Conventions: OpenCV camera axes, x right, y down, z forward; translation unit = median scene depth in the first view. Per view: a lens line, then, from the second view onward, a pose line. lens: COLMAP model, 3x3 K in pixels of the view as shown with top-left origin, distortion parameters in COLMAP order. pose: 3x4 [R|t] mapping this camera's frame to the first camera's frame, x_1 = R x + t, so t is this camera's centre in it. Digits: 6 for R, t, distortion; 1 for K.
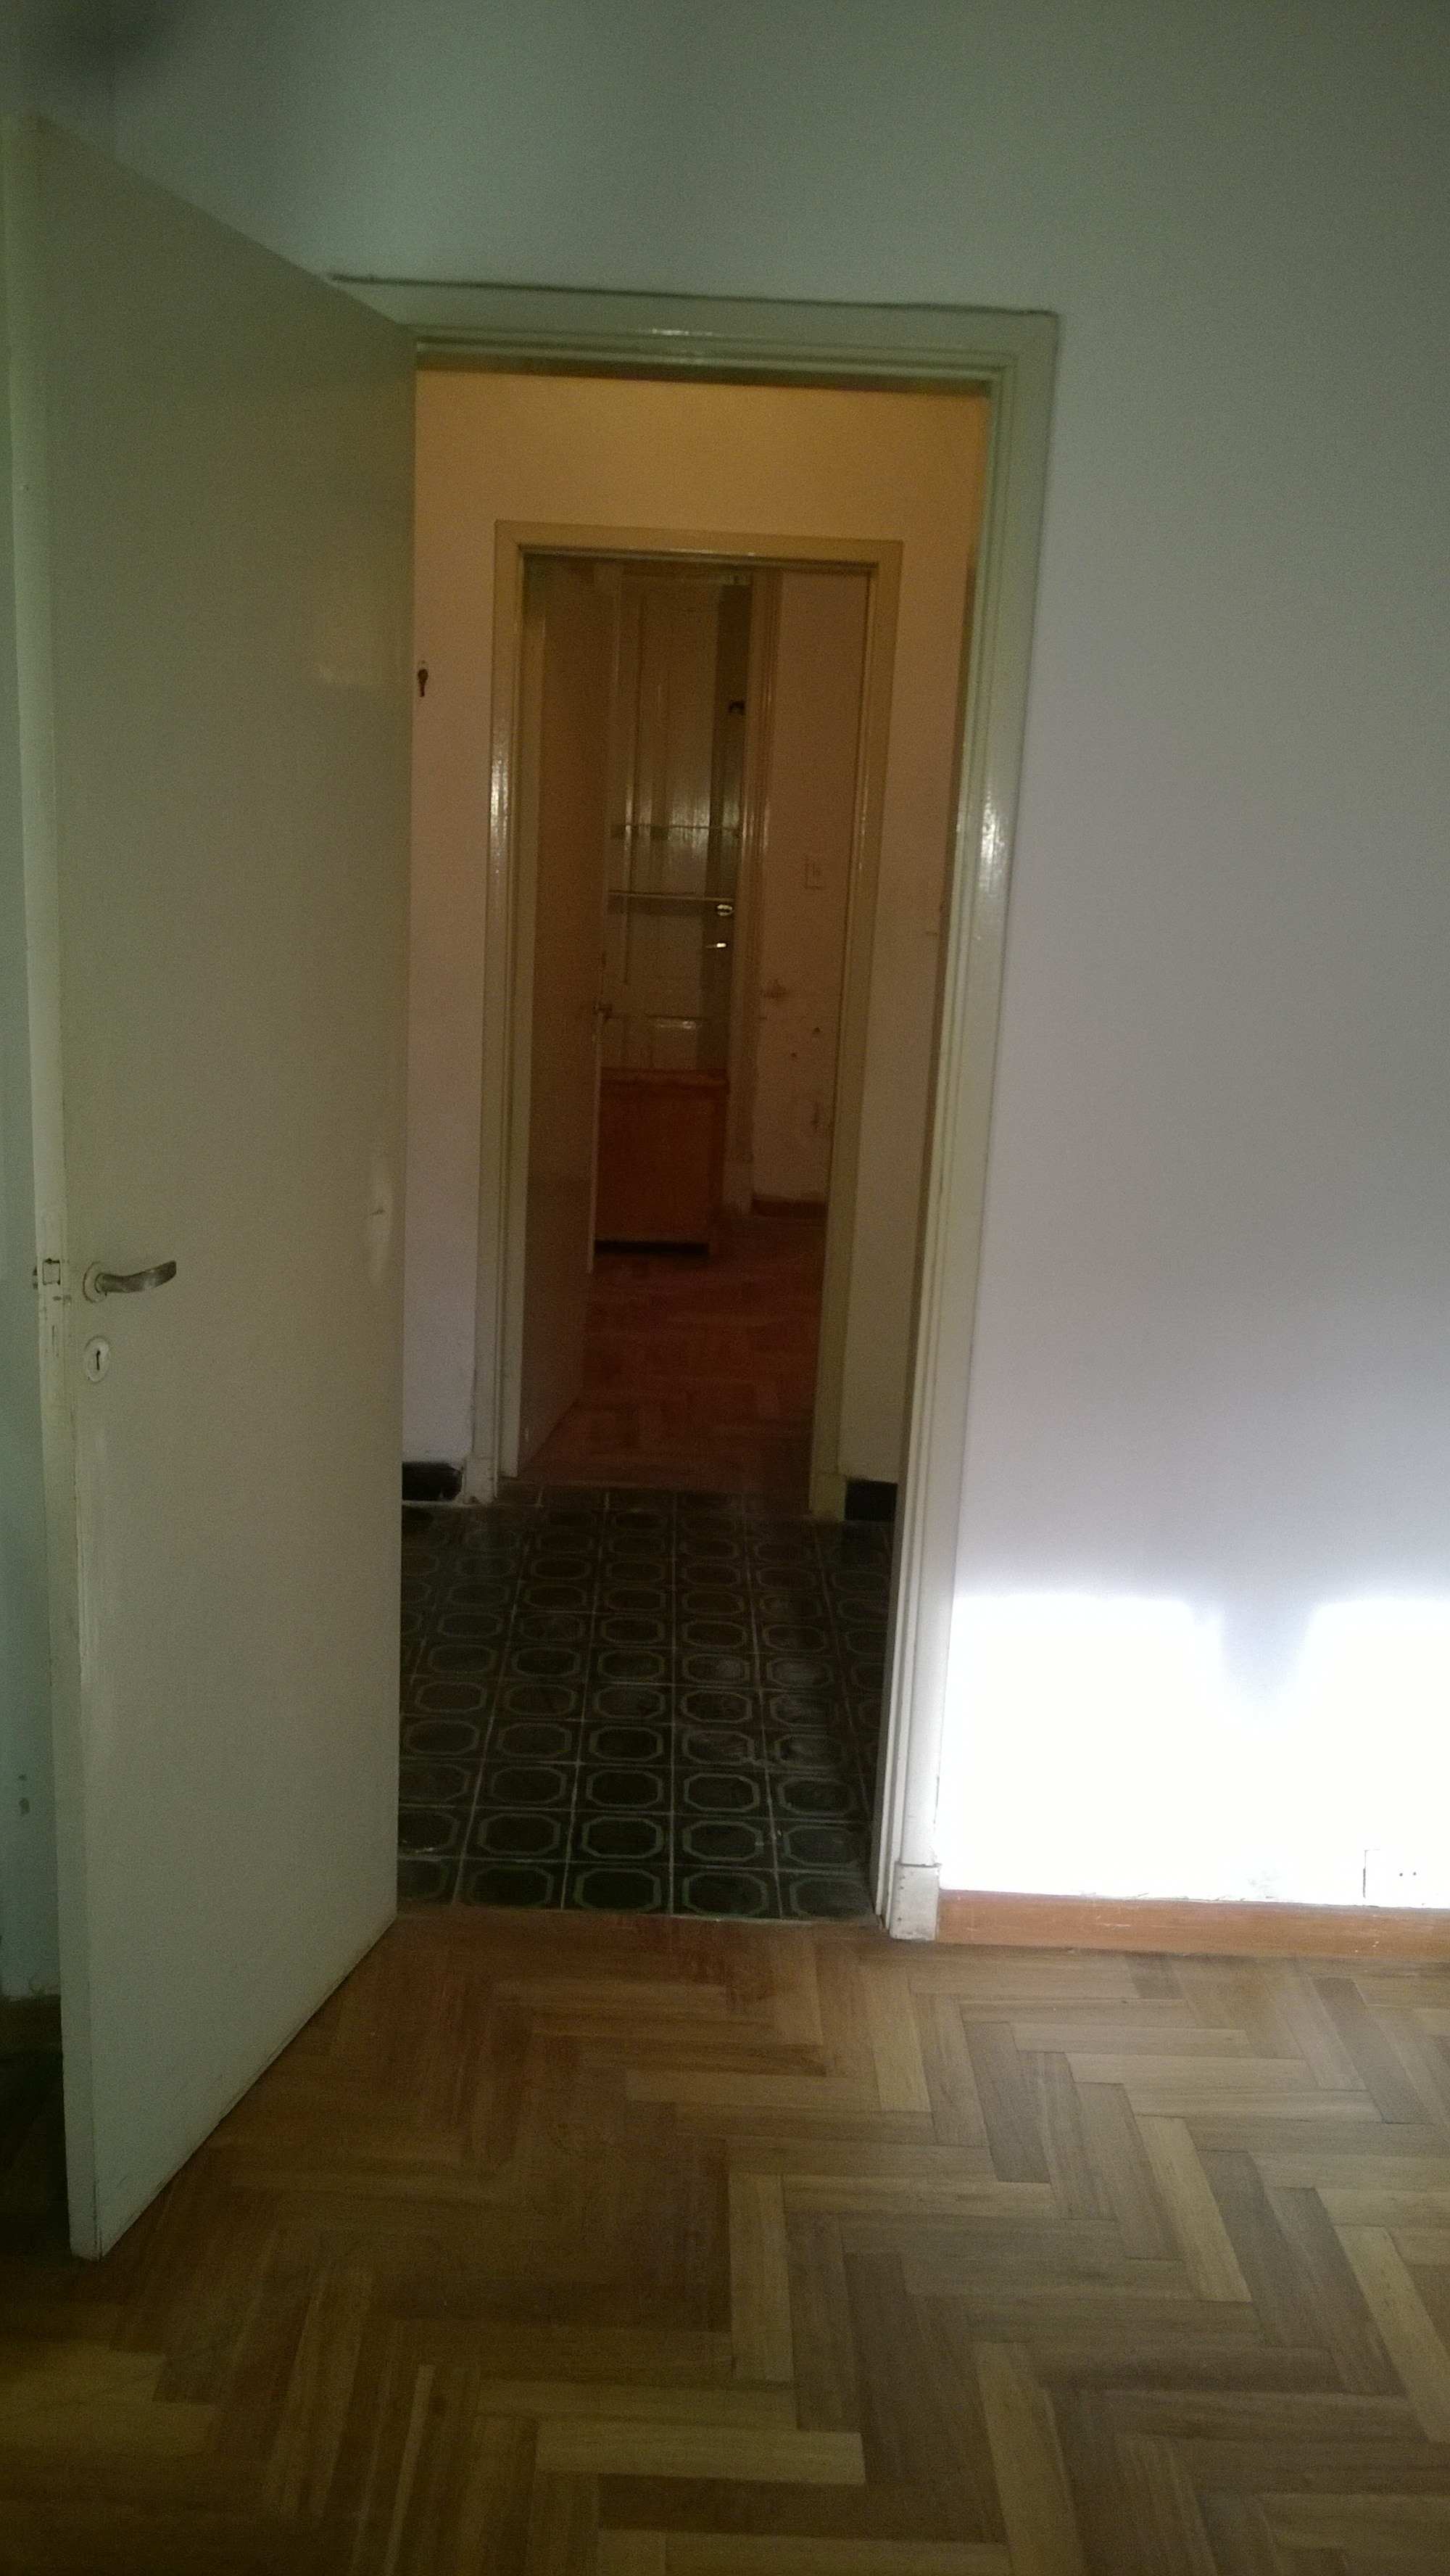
lens RADIAL K [[1980.5, 0, 725.0], [0, 1980.5, 1288.0], [0, 0, 1]] dist [-0.006197, -0.002347]
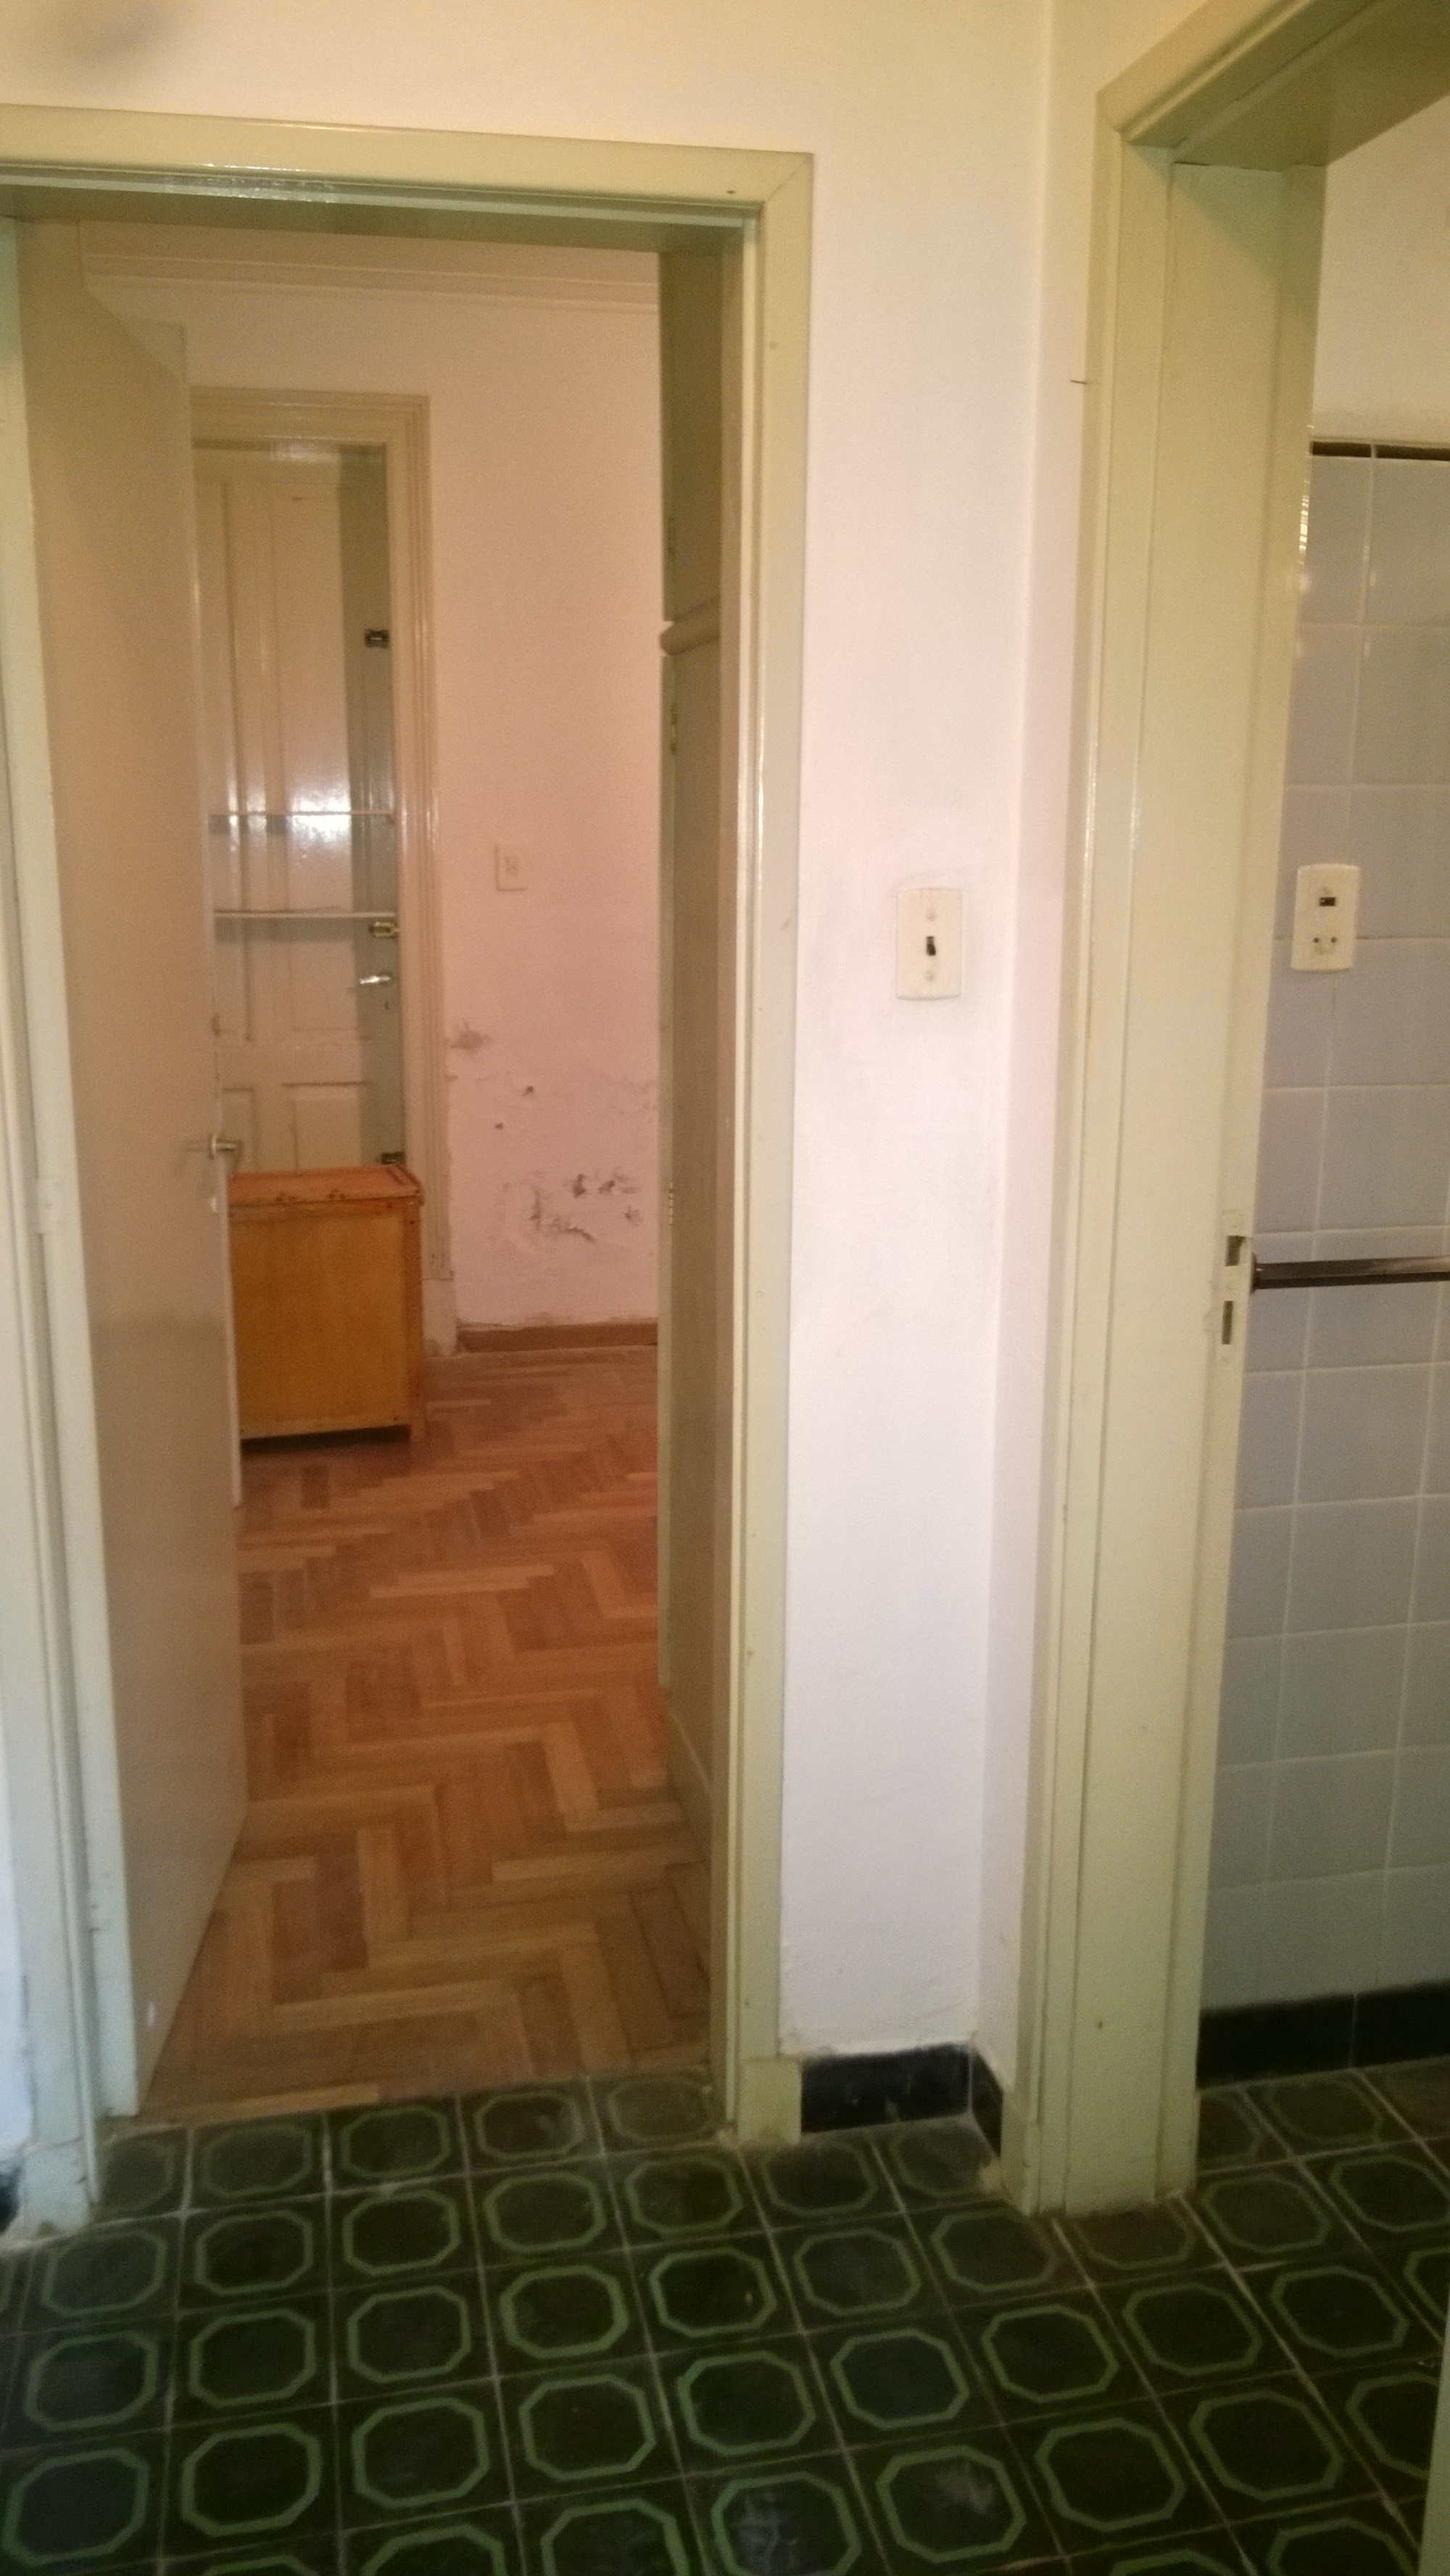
lens RADIAL K [[2014.2, 0, 725.0], [0, 2014.2, 1288.0], [0, 0, 1]] dist [-0.012085, -0.007706]
pose [[0.980806, -0.088297, 0.173849, -0.018486], [0.087427, 0.996090, 0.012671, -0.068350], [-0.174289, 0.002771, 0.984691, 0.301793]]
